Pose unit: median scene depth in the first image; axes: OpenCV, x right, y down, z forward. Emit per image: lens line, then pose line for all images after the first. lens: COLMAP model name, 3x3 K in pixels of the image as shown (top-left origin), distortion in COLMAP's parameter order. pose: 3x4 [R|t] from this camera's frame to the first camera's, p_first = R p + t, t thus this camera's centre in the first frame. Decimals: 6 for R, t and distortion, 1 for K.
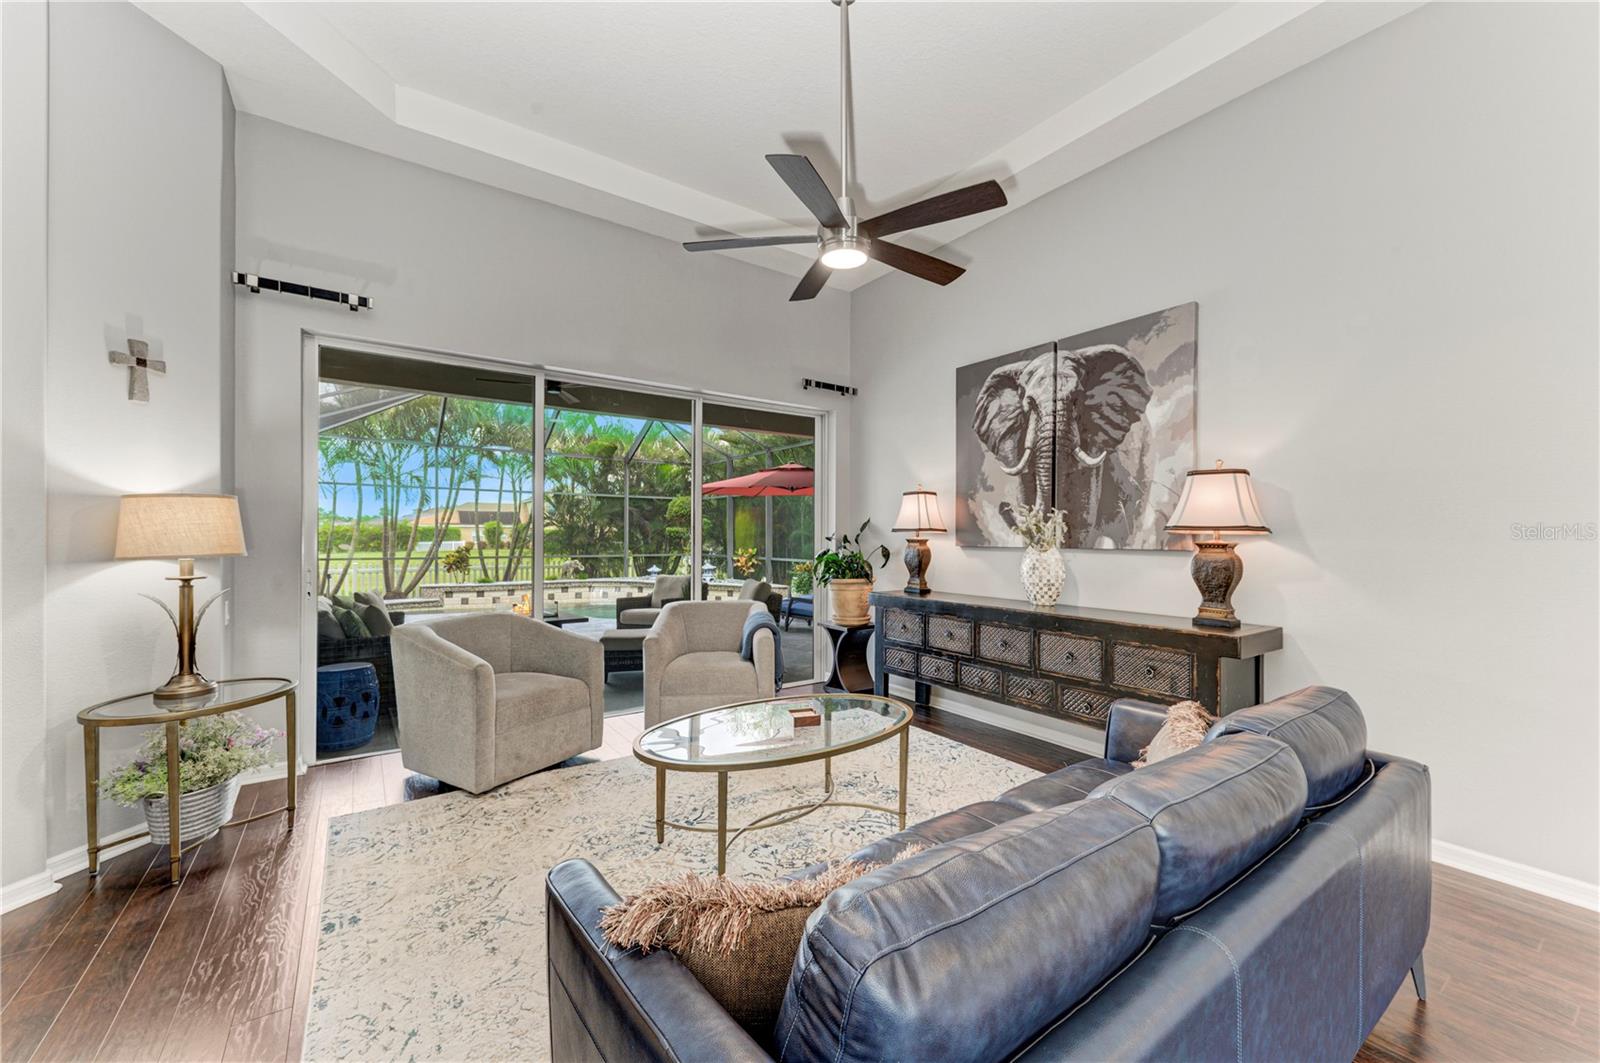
lens RADIAL K [[632.1, 0, 802.3], [0, 632.1, 534.3], [0, 0, 1]] dist [0.019388, -0.000054]
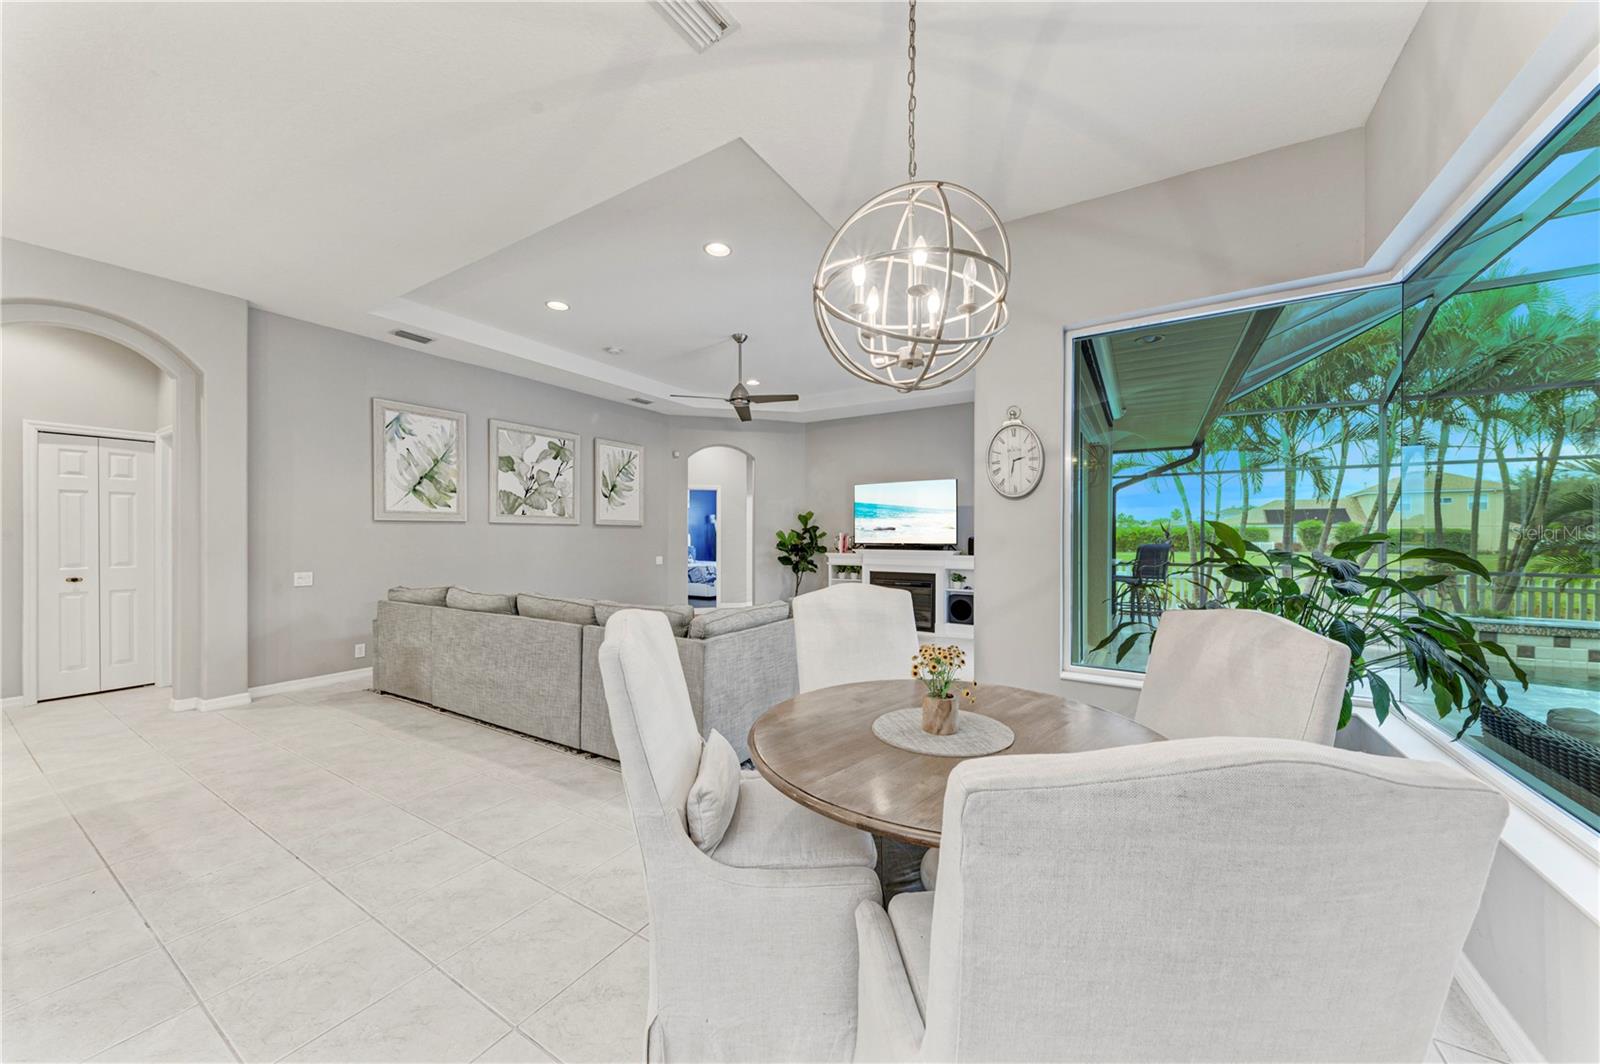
lens RADIAL K [[561.3, 0, 801.4], [0, 561.3, 534.0], [0, 0, 1]] dist [0.015618, -0.005156]
pose [[0.394608, -0.005637, -0.918832, -0.963531], [0.003899, 0.999982, -0.004460, 0.003086], [0.918841, -0.001823, 0.394623, 0.714344]]
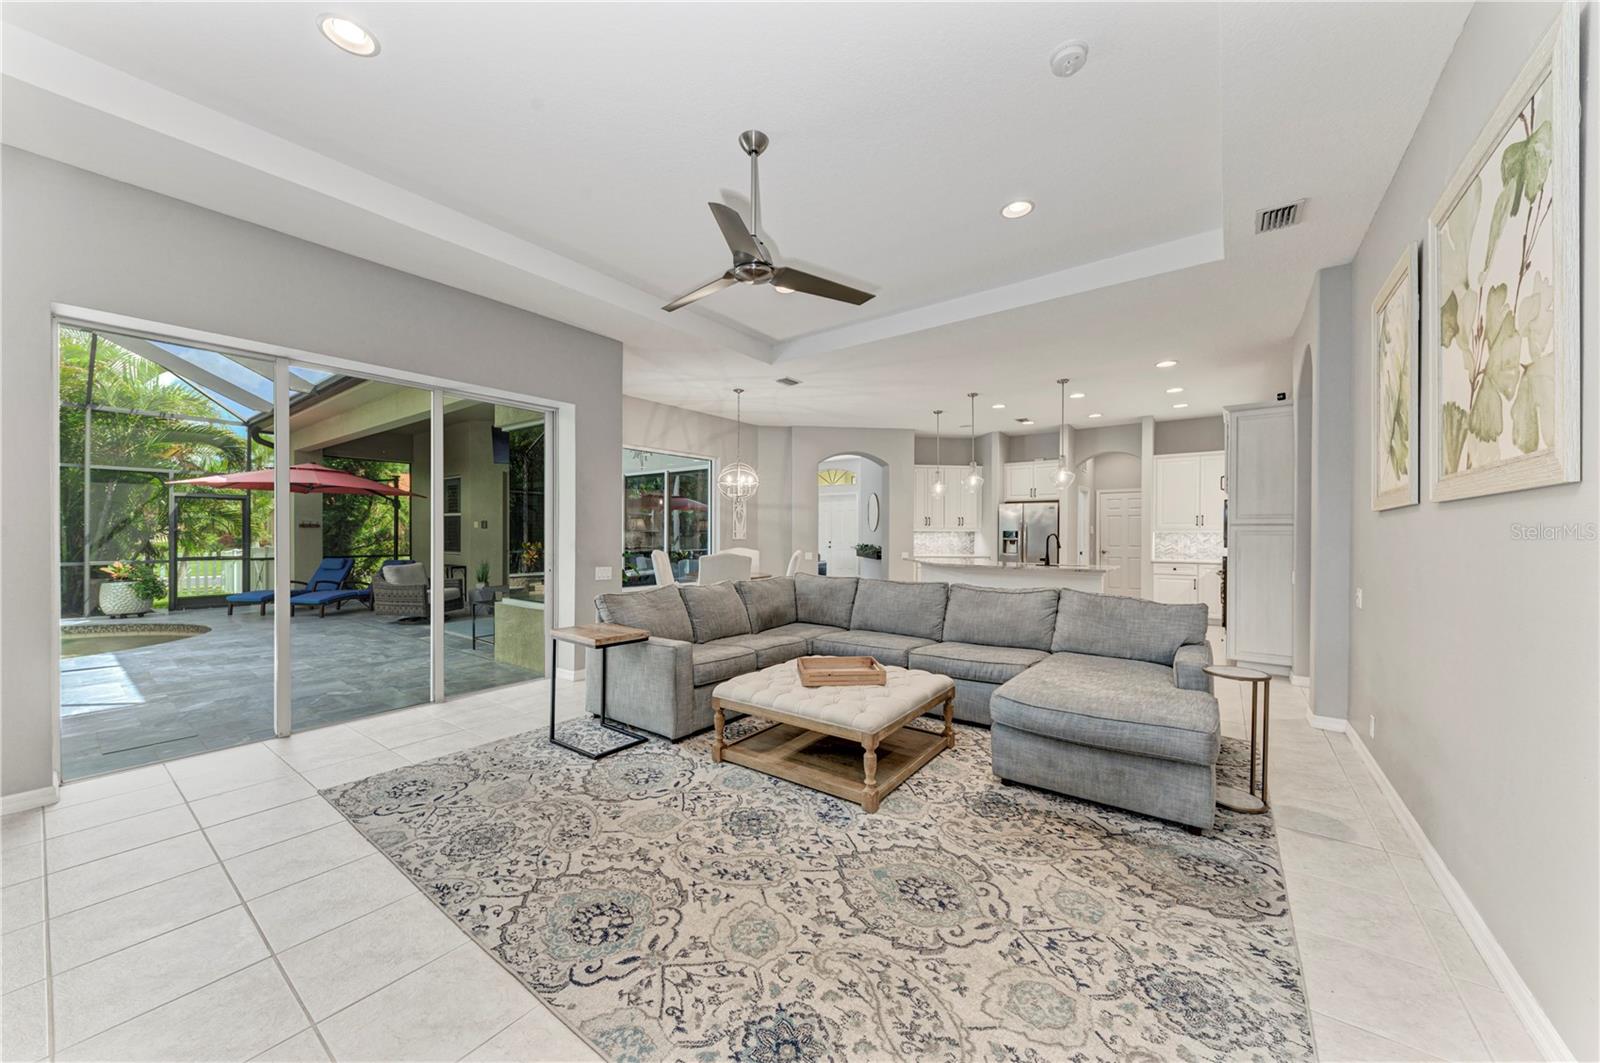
lens RADIAL K [[561.3, 0, 801.4], [0, 561.3, 533.5], [0, 0, 1]] dist [0.015618, -0.005156]
pose [[-0.314243, -0.005604, 0.949326, -2.982424], [-0.007486, 0.999966, 0.003425, -0.005819], [-0.949313, -0.006031, -0.314274, 1.284730]]
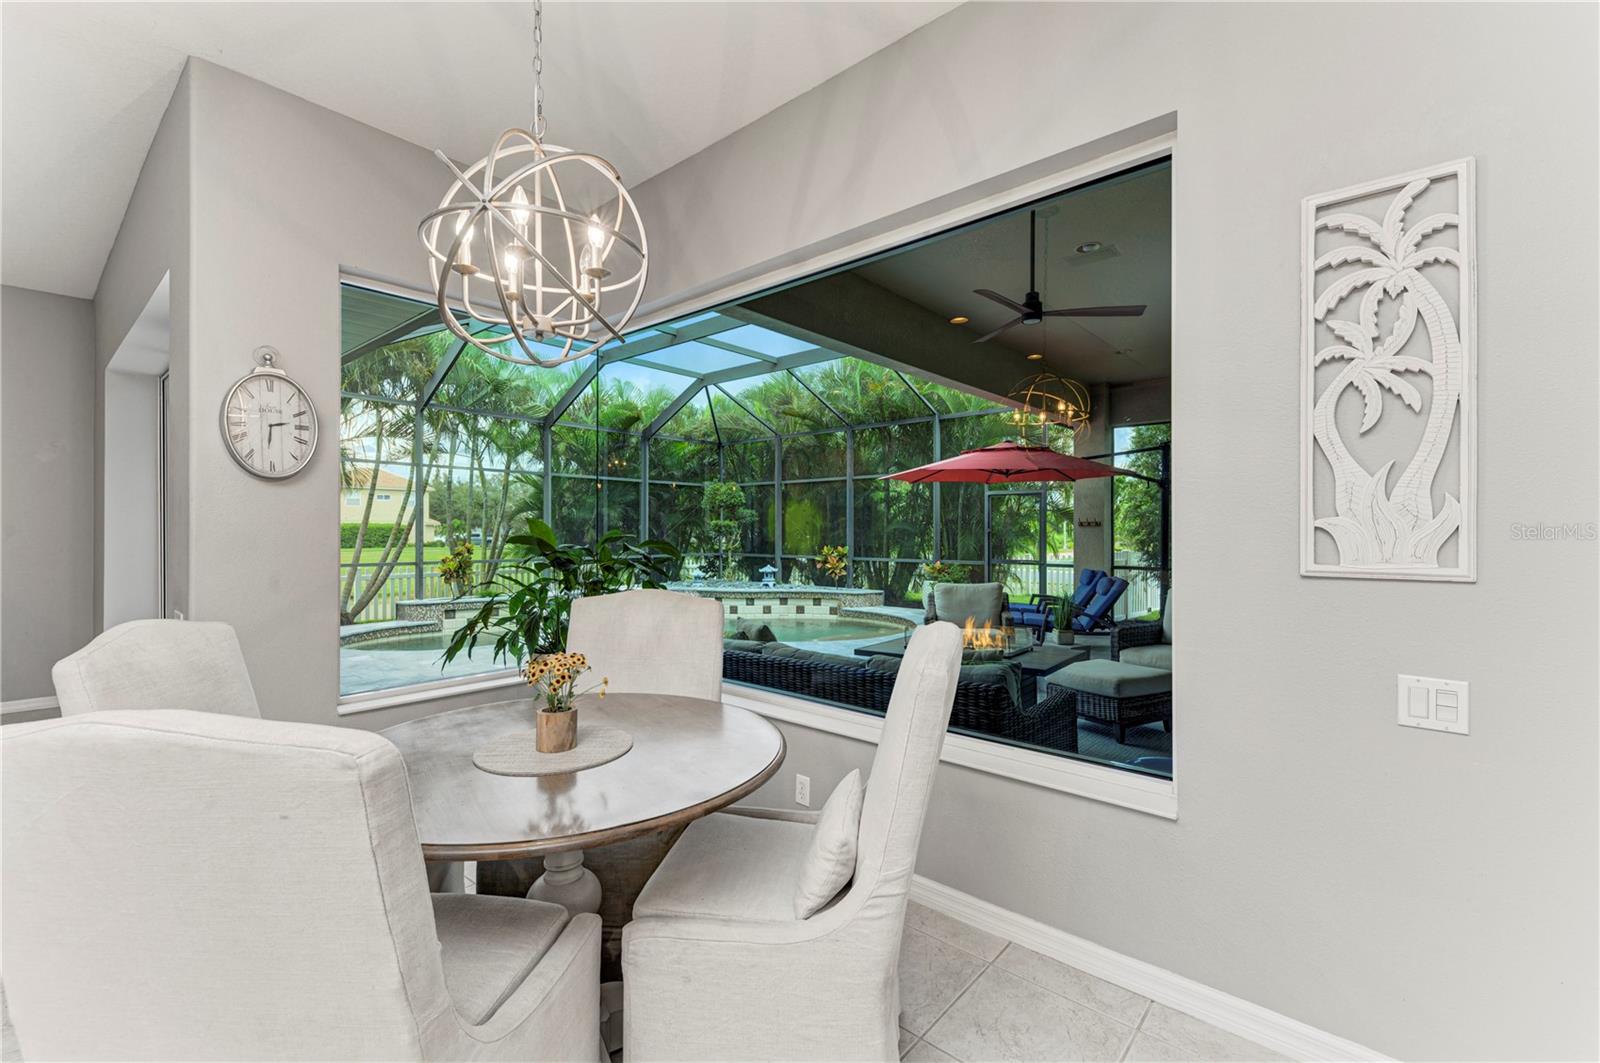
lens RADIAL K [[685.2, 0, 807.7], [0, 685.2, 529.5], [0, 0, 1]] dist [0.001610, 0.000142]
pose [[0.969112, -0.003352, 0.246599, -1.220624], [0.002693, 0.999992, 0.003007, -0.000163], [-0.246607, -0.002250, 0.969113, 0.514823]]
